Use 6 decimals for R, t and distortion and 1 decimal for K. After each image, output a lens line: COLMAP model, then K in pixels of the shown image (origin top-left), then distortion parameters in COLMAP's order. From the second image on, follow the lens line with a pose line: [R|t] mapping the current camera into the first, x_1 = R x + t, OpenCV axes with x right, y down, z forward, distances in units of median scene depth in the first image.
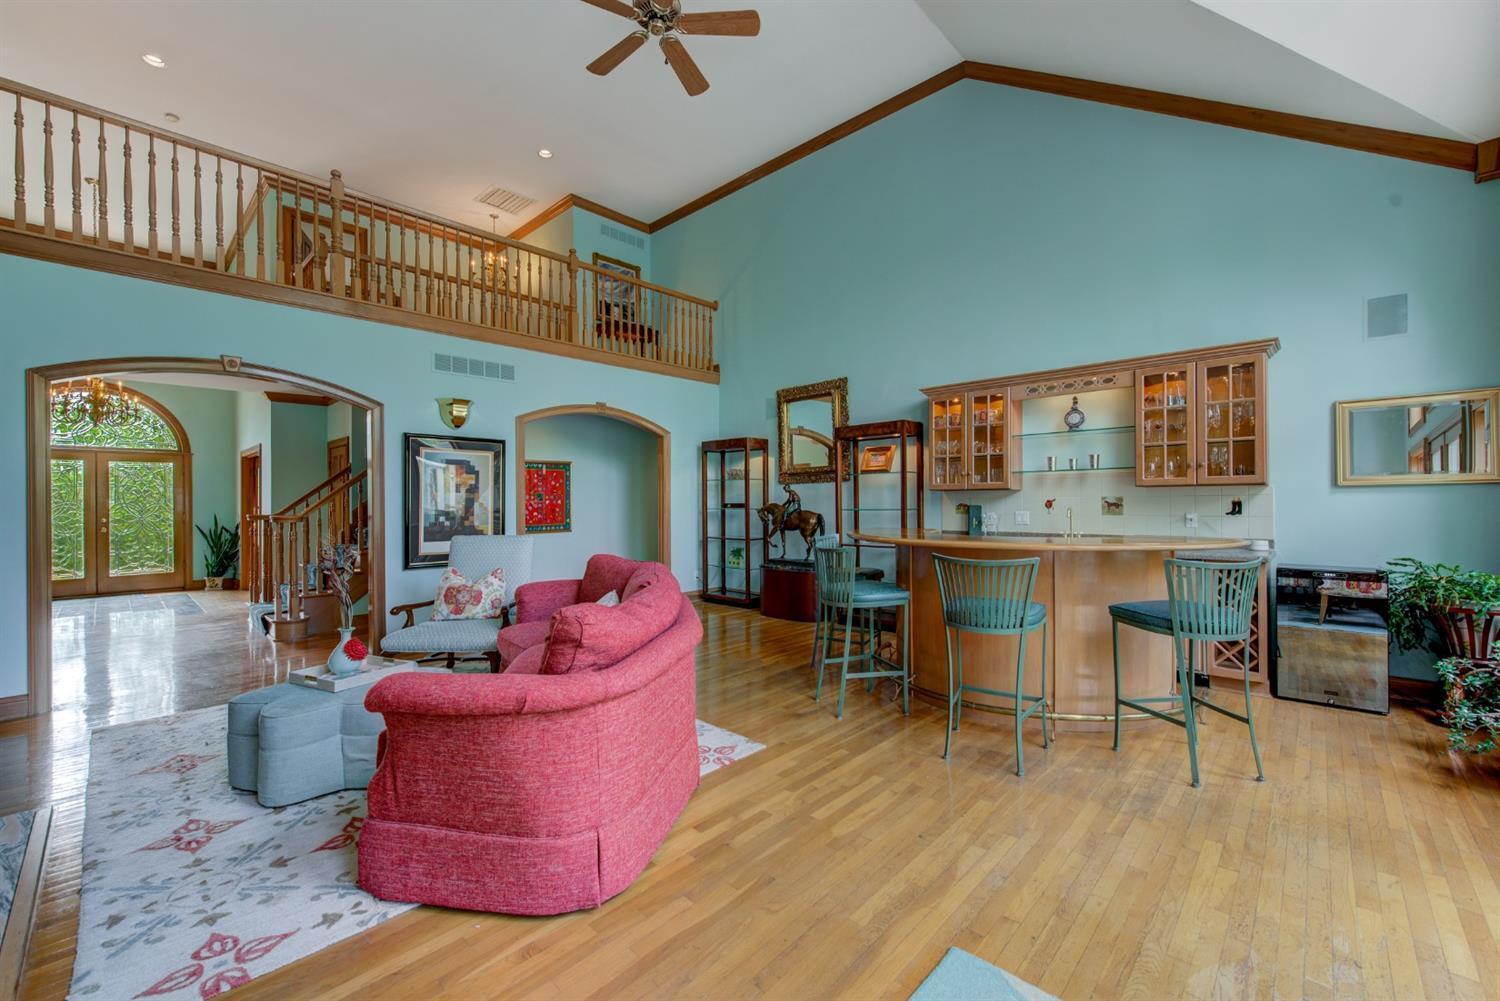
lens RADIAL K [[613.5, 0, 755.6], [0, 613.5, 493.8], [0, 0, 1]] dist [0.004859, 0.000922]
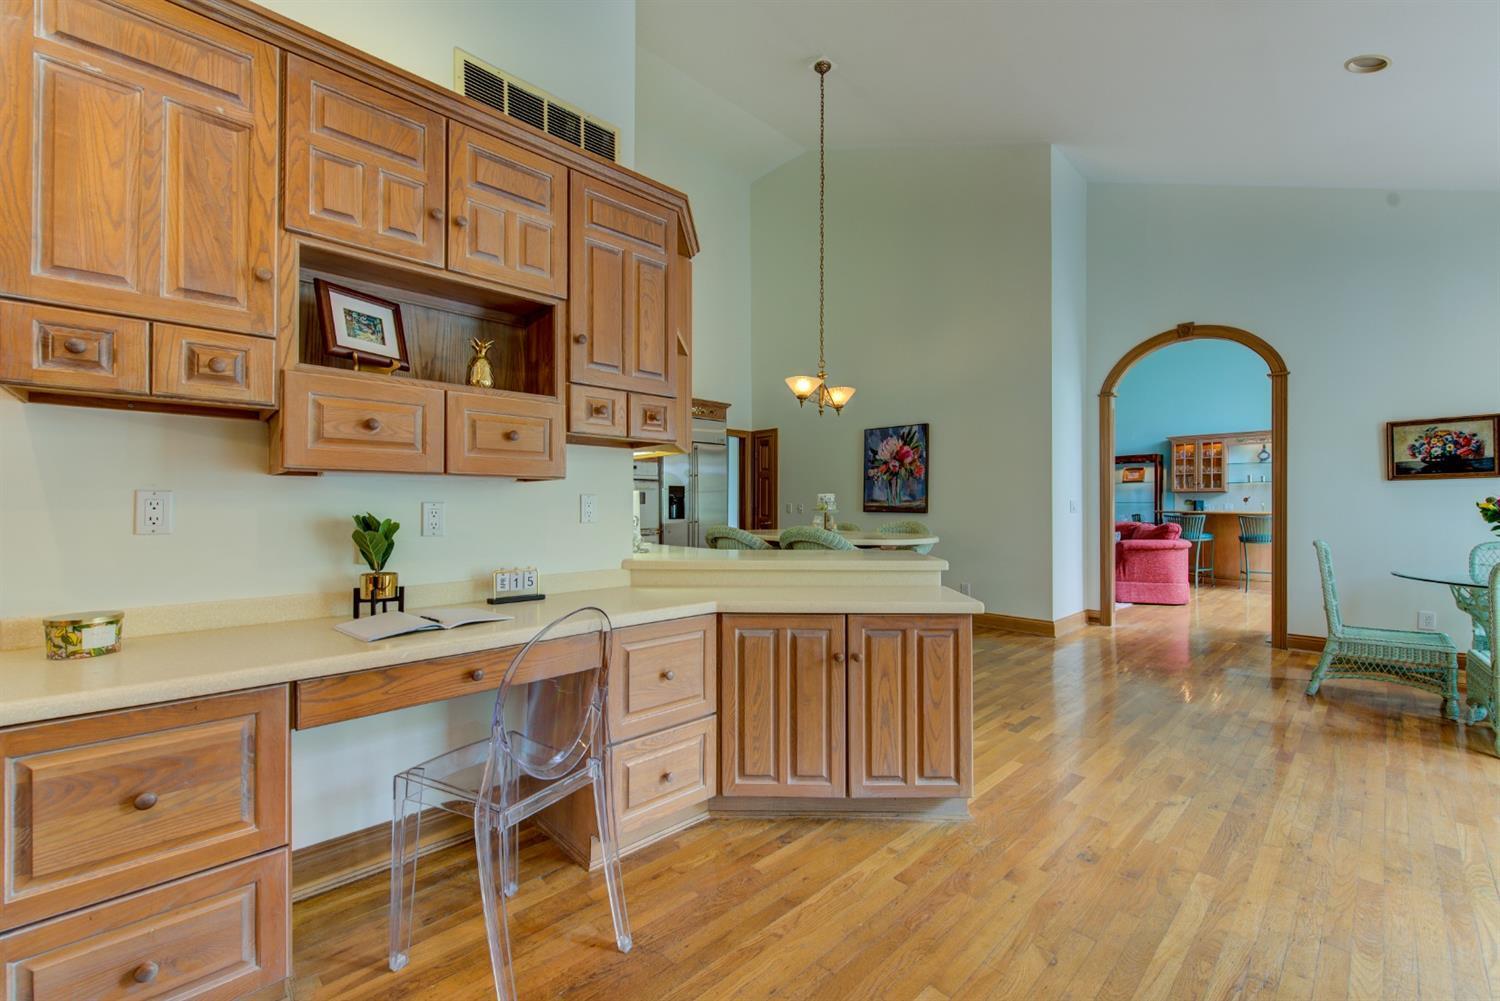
lens RADIAL K [[613.5, 0, 748.8], [0, 613.5, 505.2], [0, 0, 1]] dist [0.004859, 0.000922]
pose [[0.999023, 0.010634, -0.042905, -1.057395], [-0.010317, 0.999918, 0.007614, 0.038134], [0.042983, -0.007164, 0.999050, -1.051712]]
